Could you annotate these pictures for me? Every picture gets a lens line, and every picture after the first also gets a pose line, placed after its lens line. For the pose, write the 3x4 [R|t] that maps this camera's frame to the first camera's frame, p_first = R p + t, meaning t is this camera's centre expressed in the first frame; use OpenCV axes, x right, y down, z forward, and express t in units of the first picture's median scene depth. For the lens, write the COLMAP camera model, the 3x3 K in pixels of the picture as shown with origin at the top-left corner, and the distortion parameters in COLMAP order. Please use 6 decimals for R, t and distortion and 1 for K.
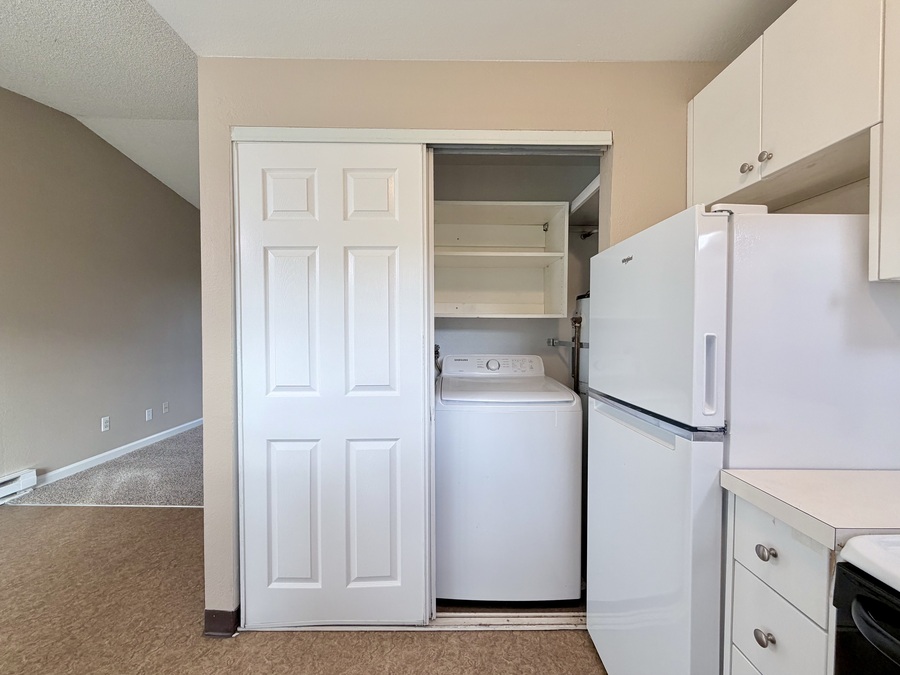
lens RADIAL K [[358.9, 0, 445.9], [0, 358.9, 335.3], [0, 0, 1]] dist [-0.000963, 0.000658]
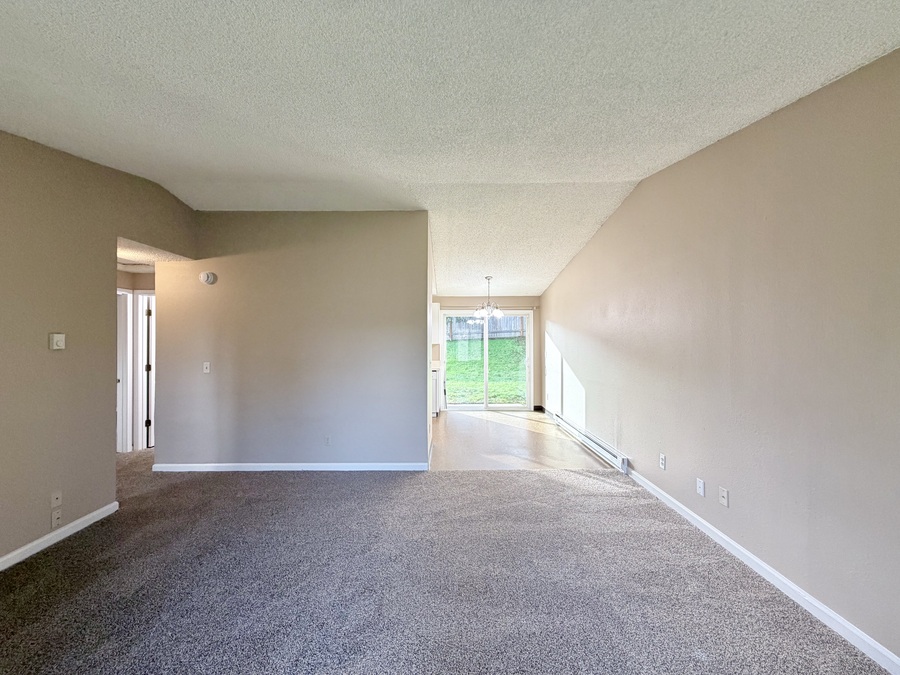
lens RADIAL K [[358.9, 0, 448.7], [0, 358.9, 335.0], [0, 0, 1]] dist [-0.000963, 0.000658]
pose [[-1.000000, -0.000250, 0.000612, -0.452723], [-0.000250, 1.000000, -0.000116, -0.113433], [-0.000612, -0.000116, -1.000000, 2.394204]]
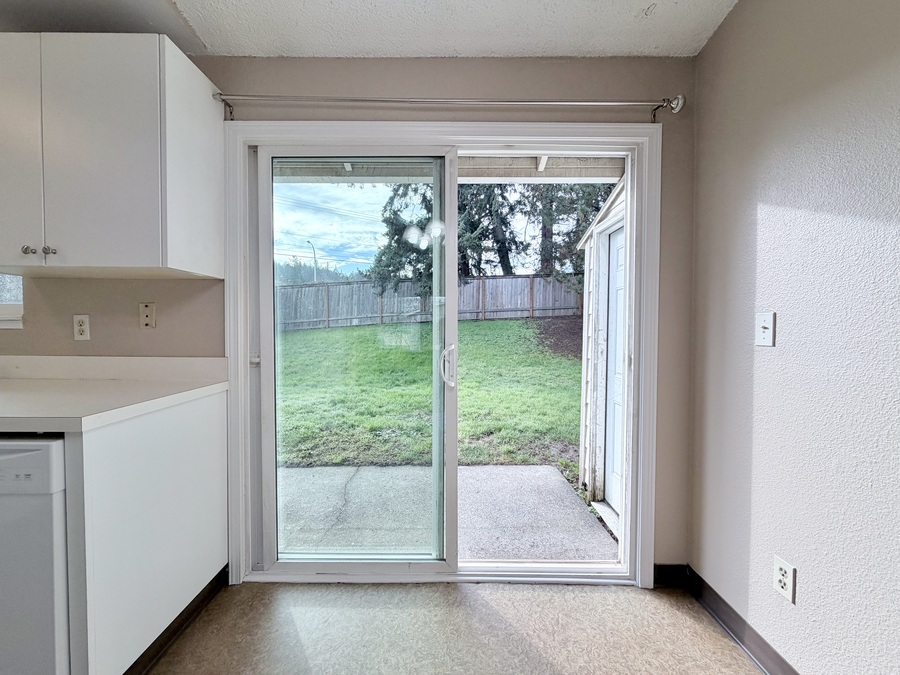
lens RADIAL K [[358.9, 0, 449.5], [0, 358.9, 337.3], [0, 0, 1]] dist [-0.000963, 0.000658]
pose [[-0.999964, -0.008500, -0.000325, -0.743567], [-0.008506, 0.999130, 0.040827, 0.020769], [-0.000023, 0.040828, -0.999166, 0.276620]]
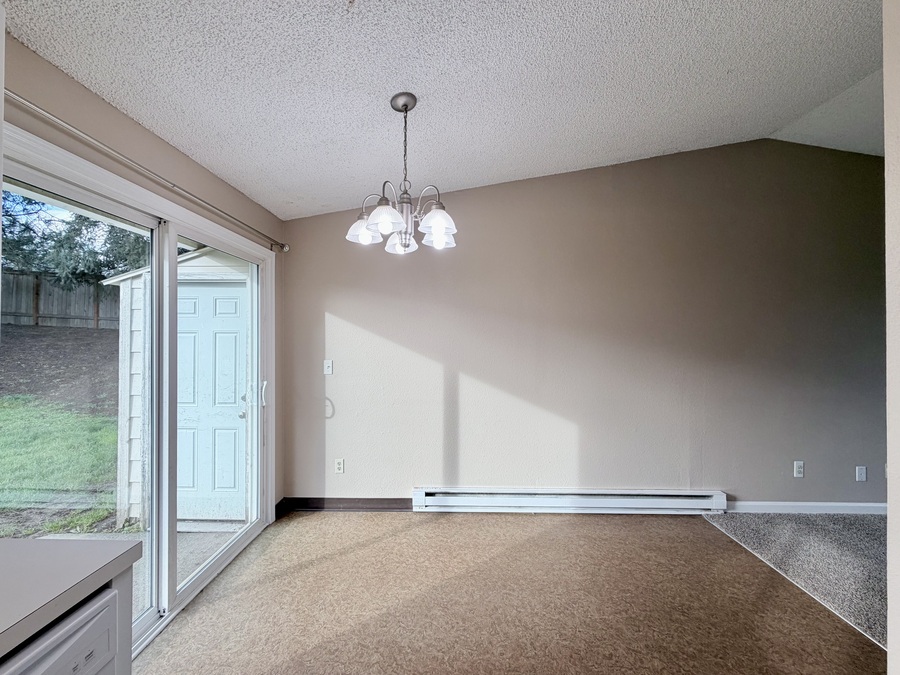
lens RADIAL K [[358.9, 0, 447.0], [0, 358.9, 338.6], [0, 0, 1]] dist [-0.000963, 0.000658]
pose [[-0.019646, -0.003825, -0.999800, -0.076034], [-0.017650, 0.999838, -0.003478, -0.062290], [0.999651, 0.017578, -0.019711, 0.195304]]
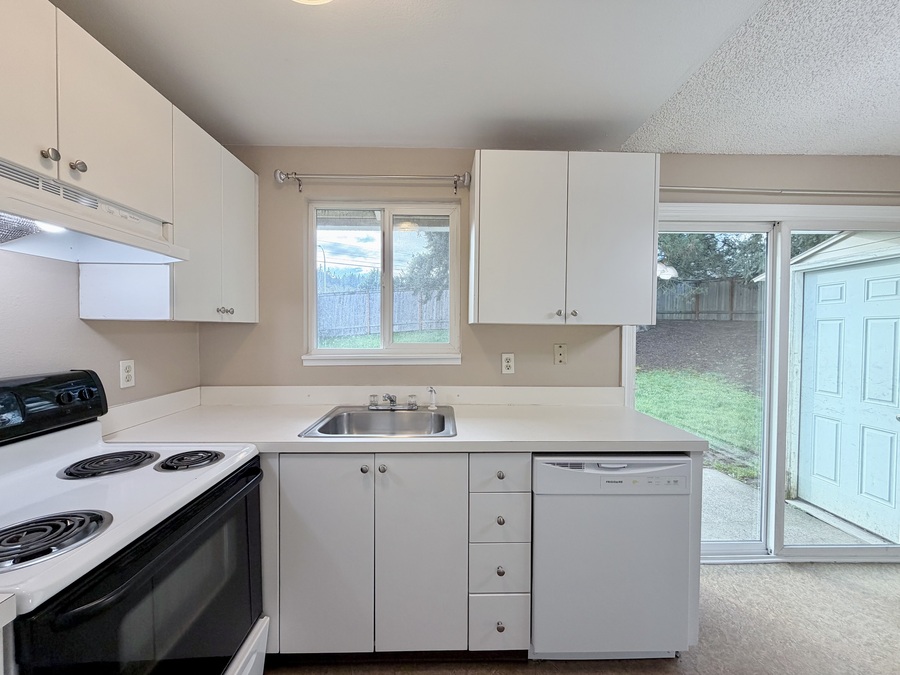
lens RADIAL K [[358.9, 0, 450.8], [0, 358.9, 333.9], [0, 0, 1]] dist [-0.000963, 0.000658]
pose [[-0.999662, -0.008073, -0.024701, -0.003235], [-0.008694, 0.999646, 0.025157, -0.045210], [0.024489, 0.025363, -0.999378, 0.425619]]
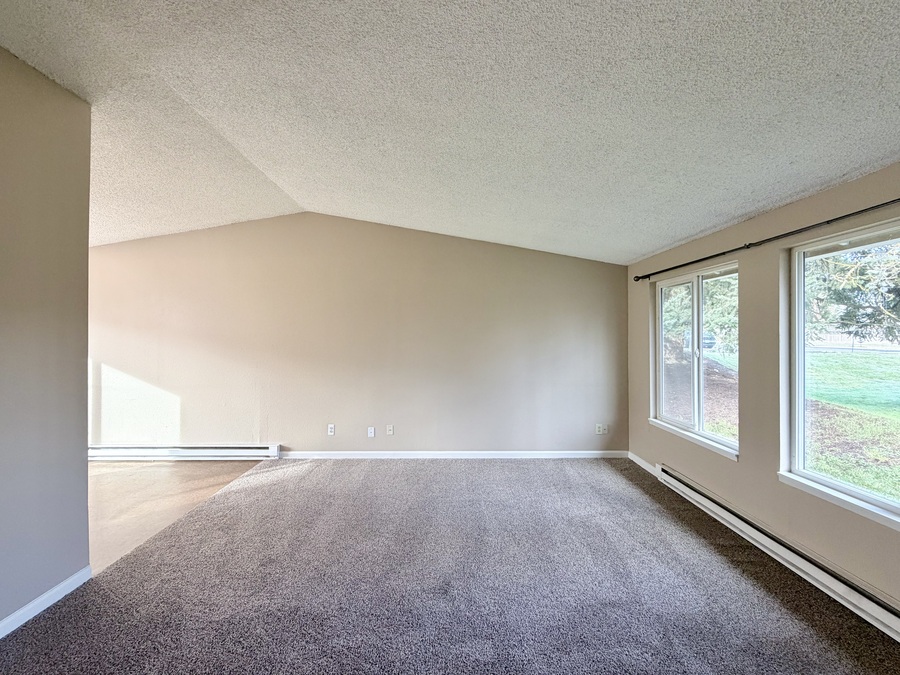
lens RADIAL K [[358.9, 0, 445.0], [0, 358.9, 336.3], [0, 0, 1]] dist [-0.000963, 0.000658]
pose [[-0.003544, -0.008058, -0.999961, 0.445412], [-0.011032, 0.999907, -0.008018, -0.107491], [0.999933, 0.011003, -0.003632, 1.723129]]
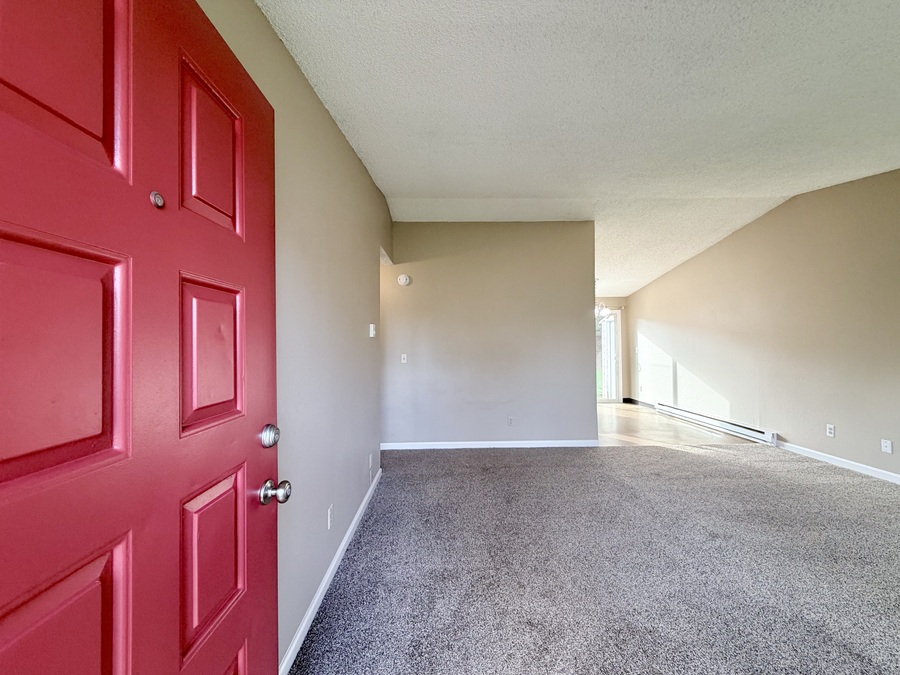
lens RADIAL K [[358.9, 0, 450.2], [0, 358.9, 335.9], [0, 0, 1]] dist [-0.000963, 0.000658]
pose [[-0.999932, 0.007616, -0.008778, 0.342673], [0.007706, 0.999919, -0.010176, -0.067240], [0.008700, -0.010243, -0.999910, 2.610175]]
